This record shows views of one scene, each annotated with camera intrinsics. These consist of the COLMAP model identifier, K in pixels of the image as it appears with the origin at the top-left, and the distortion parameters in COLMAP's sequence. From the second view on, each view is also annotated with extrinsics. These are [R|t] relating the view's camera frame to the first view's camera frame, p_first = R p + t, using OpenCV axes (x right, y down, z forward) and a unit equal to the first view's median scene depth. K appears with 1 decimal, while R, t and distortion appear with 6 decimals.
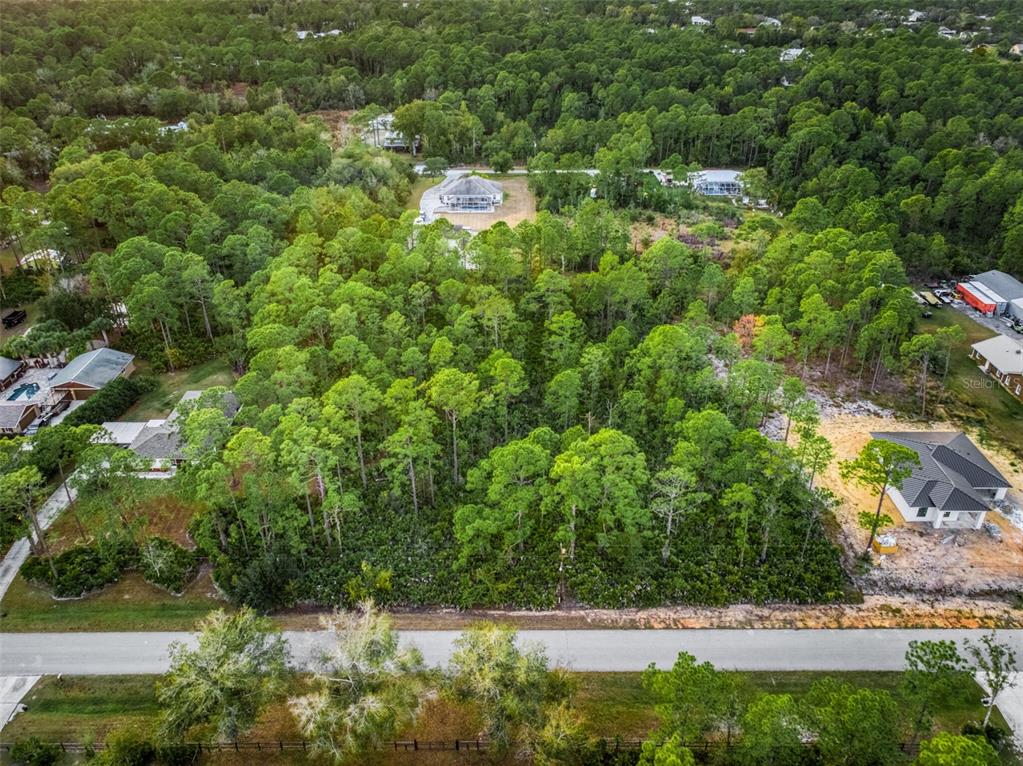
lens RADIAL K [[743.3, 0, 518.2], [0, 743.3, 383.6], [0, 0, 1]] dist [0.003745, 0.008763]
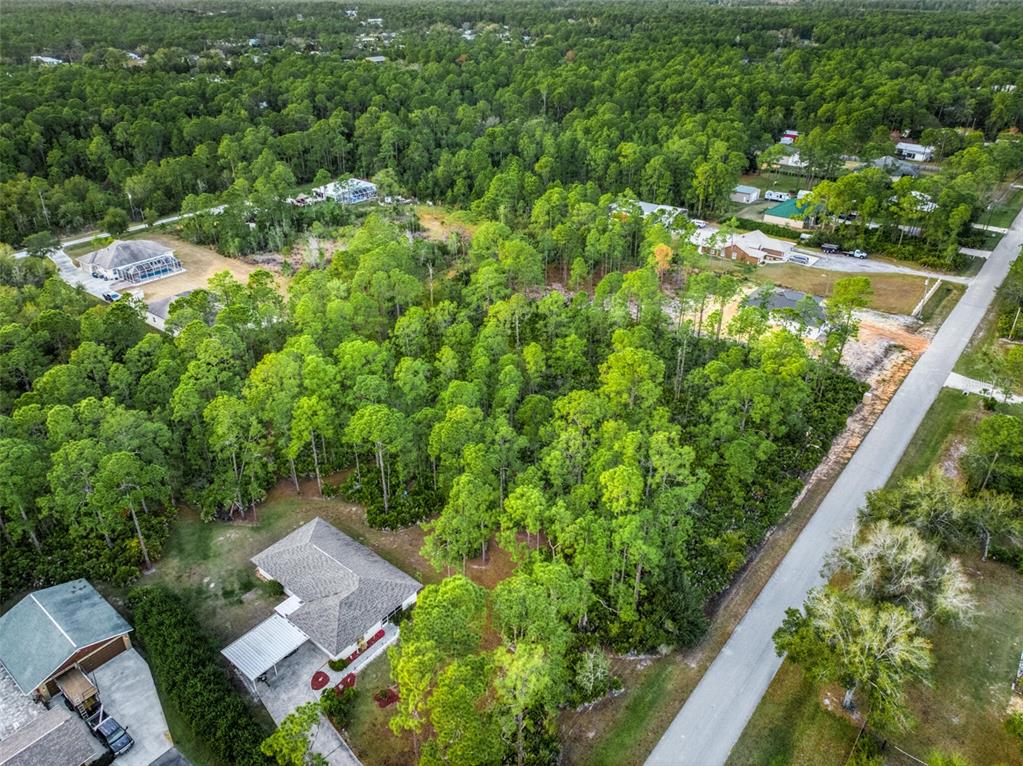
lens RADIAL K [[699.3, 0, 511.9], [0, 699.3, 385.8], [0, 0, 1]] dist [0.012207, -0.008839]
pose [[0.632117, -0.380358, 0.675096, -0.950938], [0.392831, 0.908280, 0.143914, -0.192410], [-0.667915, 0.174228, 0.723556, 0.466671]]
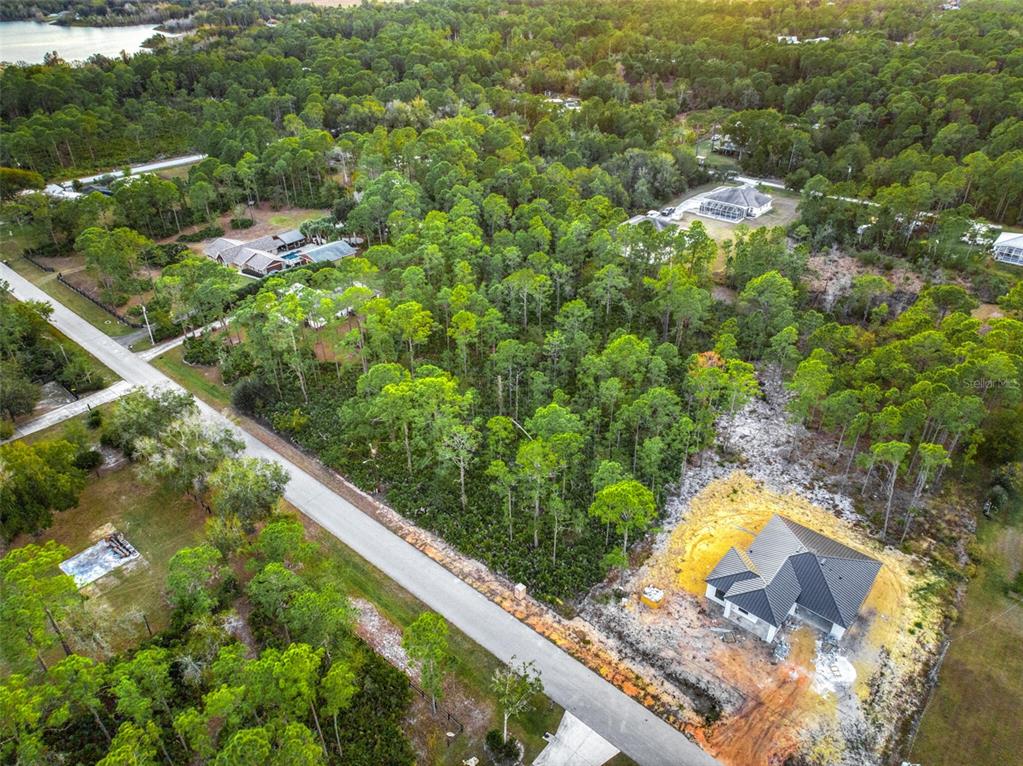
lens RADIAL K [[699.3, 0, 512.9], [0, 699.3, 383.5], [0, 0, 1]] dist [0.012207, -0.008839]
pose [[0.758325, 0.345702, -0.552660, 0.832678], [-0.333309, 0.934221, 0.127032, -0.108489], [0.560222, 0.087875, 0.823668, 0.132361]]
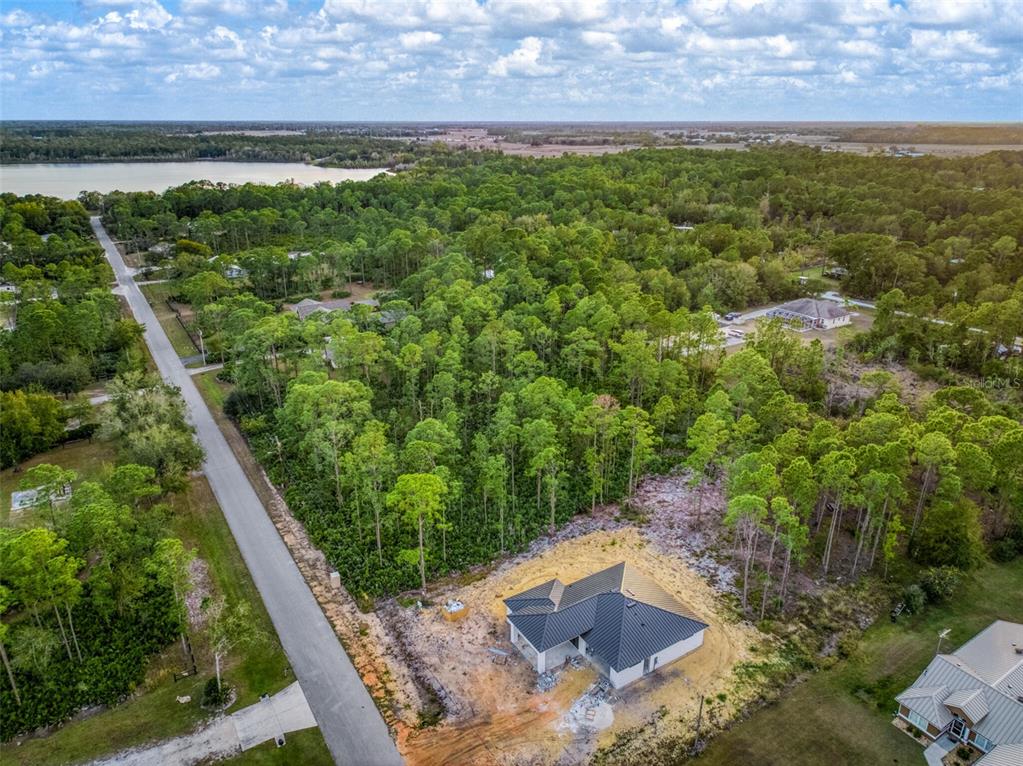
lens RADIAL K [[699.3, 0, 511.5], [0, 699.3, 379.4], [0, 0, 1]] dist [0.012207, -0.008839]
pose [[0.529672, 0.297916, -0.794162, 1.246256], [-0.437292, 0.898179, 0.045281, -0.125884], [0.726790, 0.323296, 0.606016, 0.467092]]
